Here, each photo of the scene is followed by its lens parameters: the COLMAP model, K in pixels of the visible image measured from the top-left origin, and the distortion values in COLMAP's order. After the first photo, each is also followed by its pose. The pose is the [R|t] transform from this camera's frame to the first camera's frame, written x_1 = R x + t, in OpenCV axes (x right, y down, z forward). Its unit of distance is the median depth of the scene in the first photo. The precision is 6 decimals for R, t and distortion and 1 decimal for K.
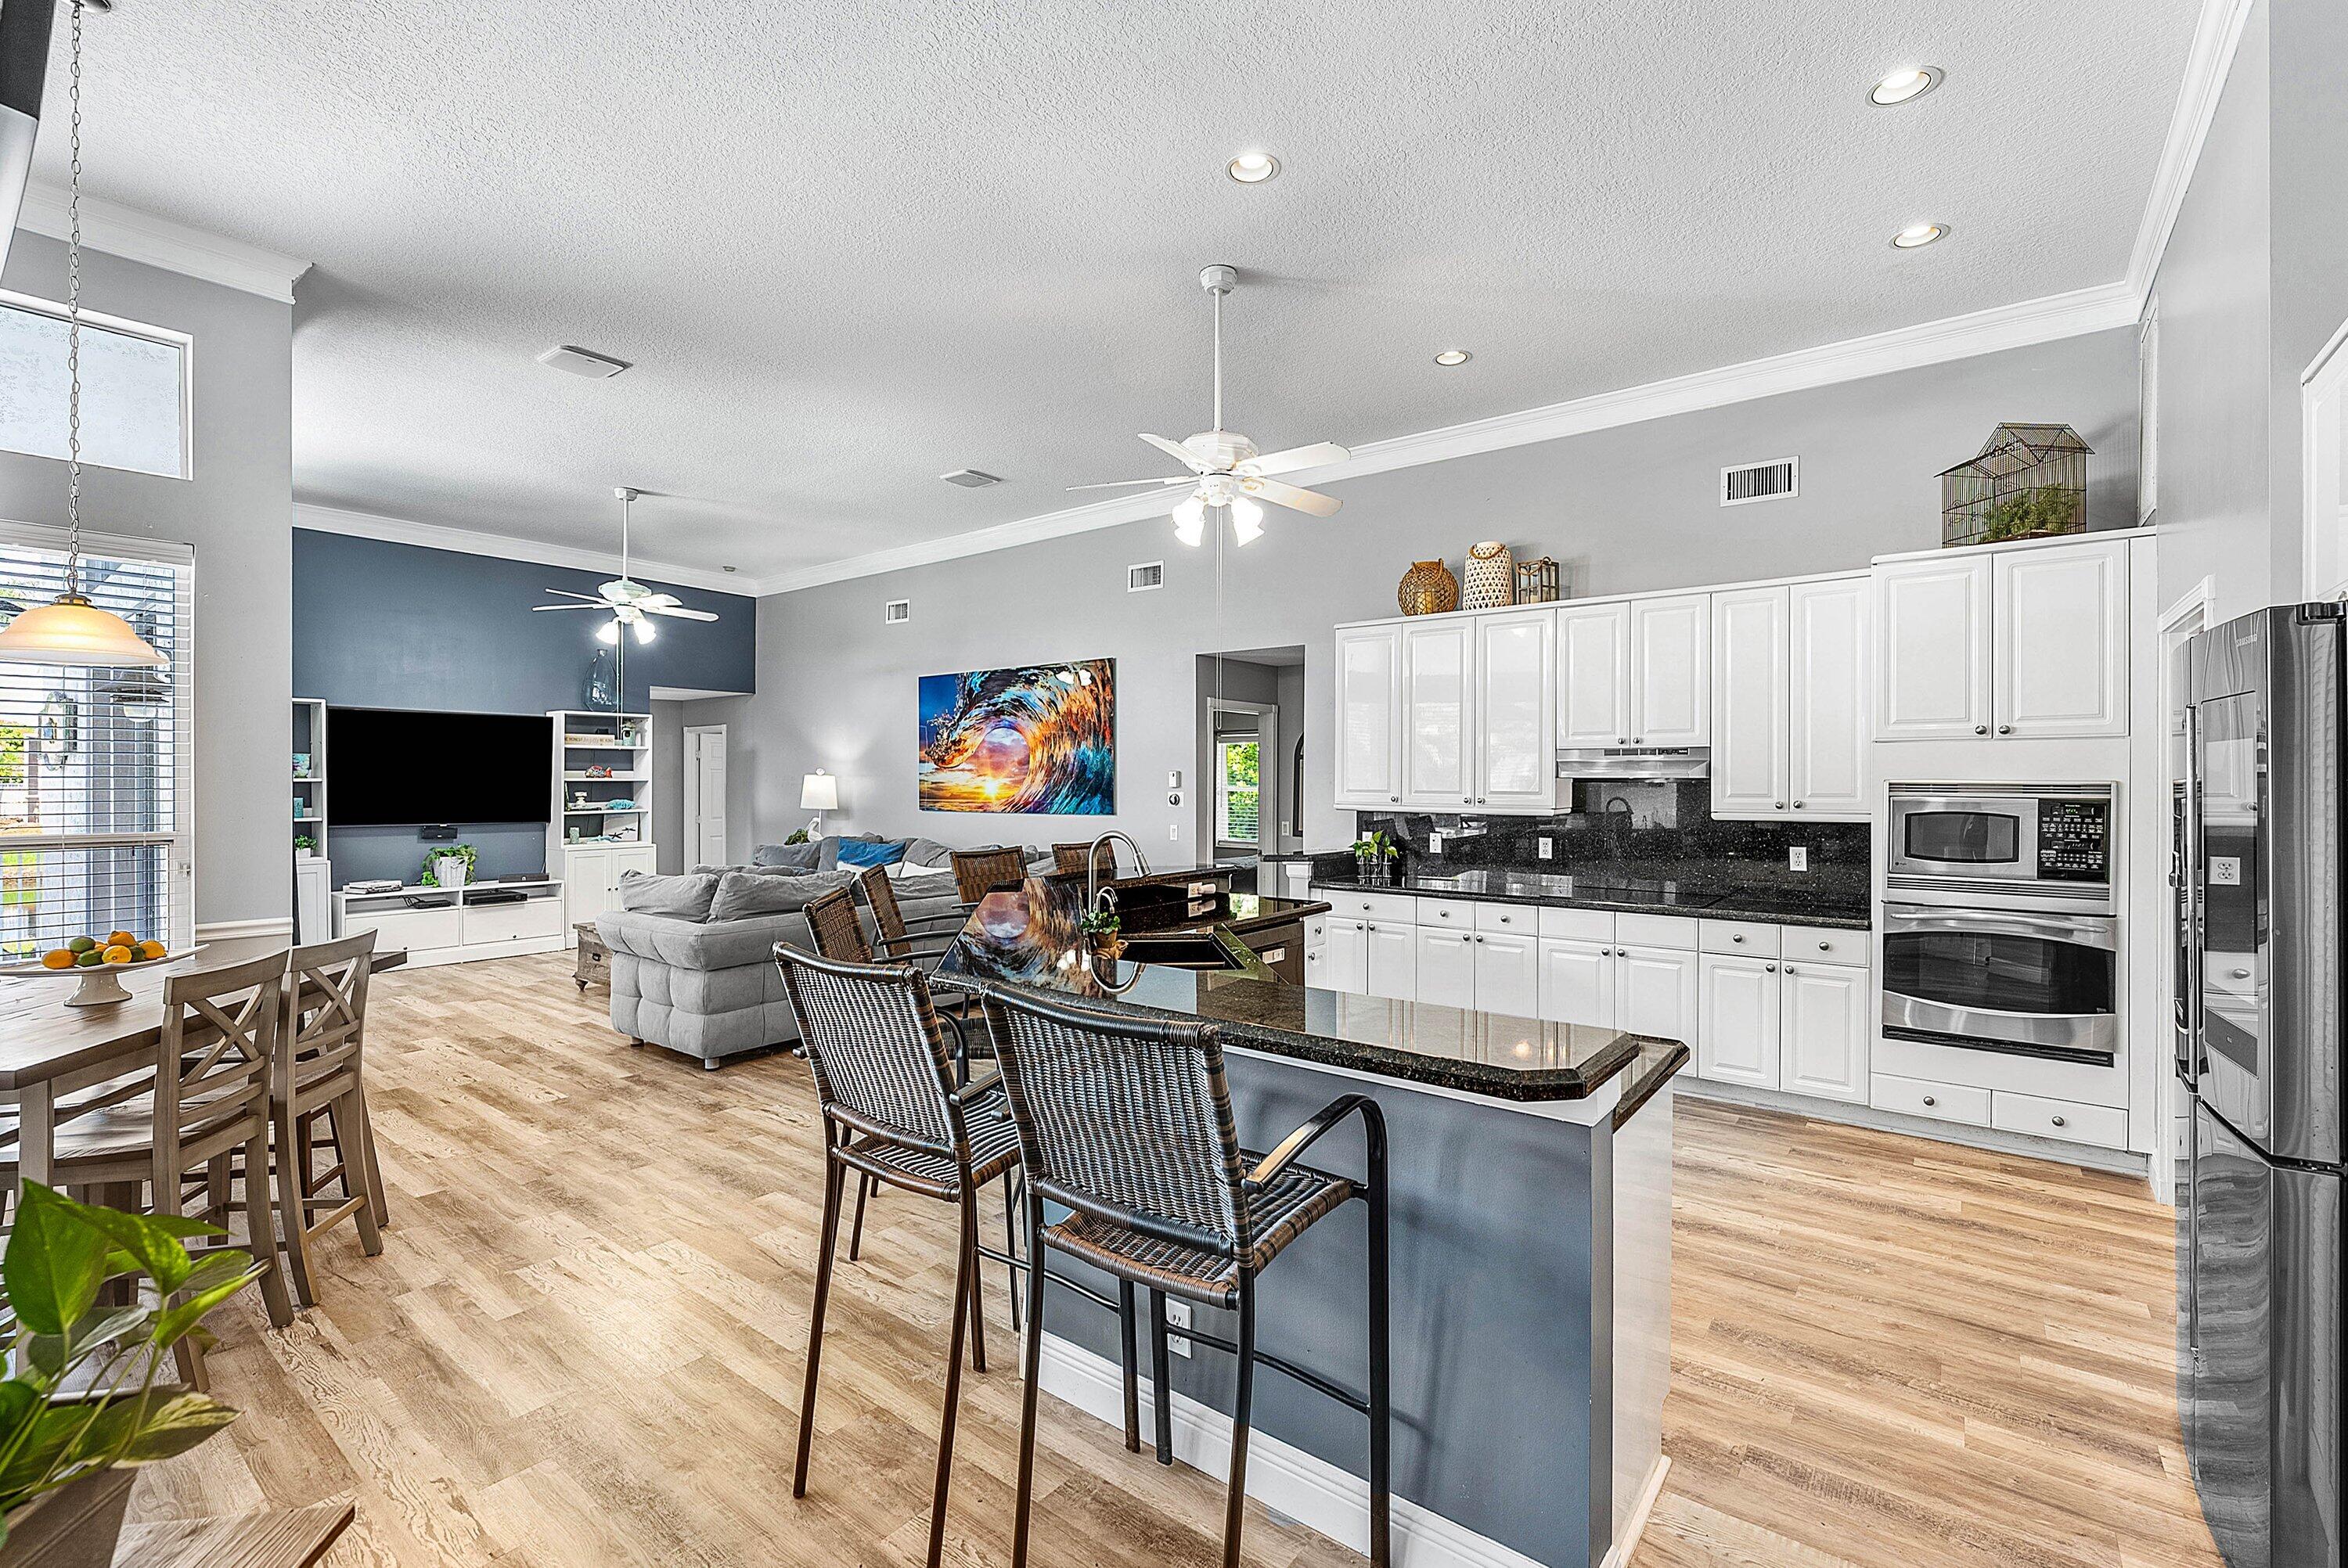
lens RADIAL K [[1014.0, 0, 1196.7], [0, 1014.0, 777.9], [0, 0, 1]] dist [-0.000788, -0.000930]
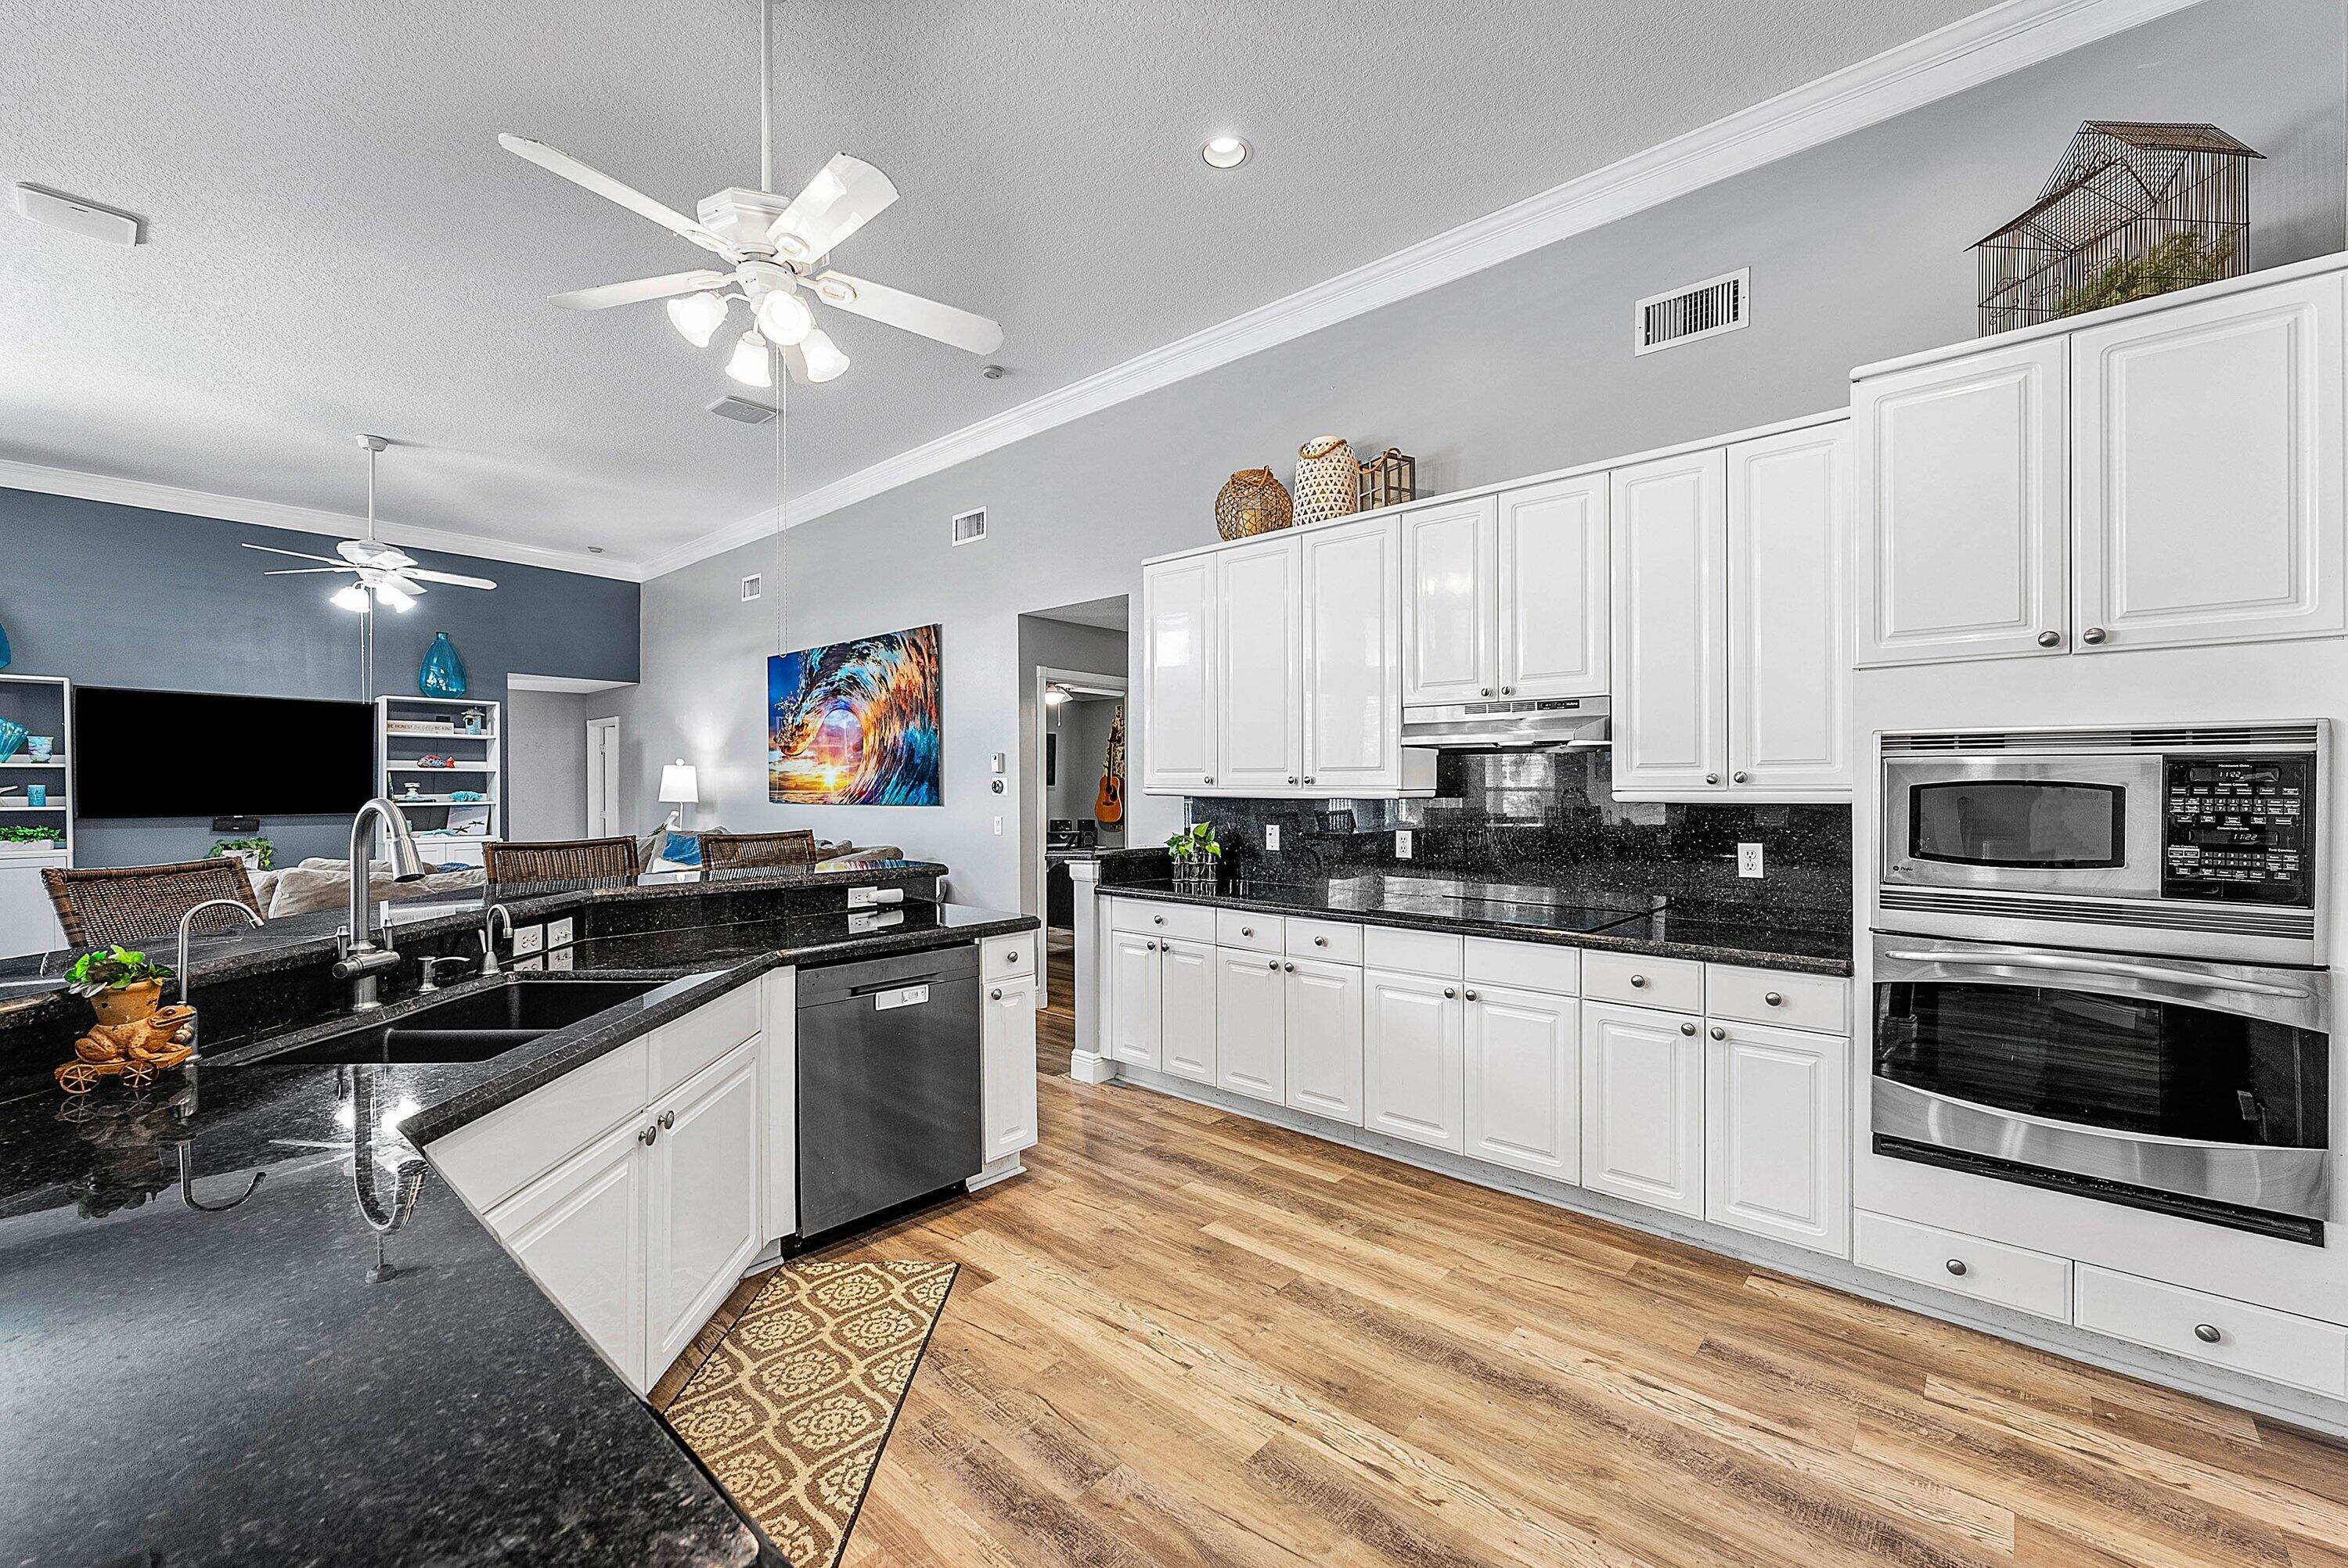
lens RADIAL K [[918.0, 0, 1156.5], [0, 918.0, 784.3], [0, 0, 1]] dist [0.000270, 0.000930]
pose [[0.993747, -0.002982, -0.111616, 0.253499], [0.002699, 0.999993, -0.002691, 0.028081], [0.111623, 0.002373, 0.993748, 0.328059]]
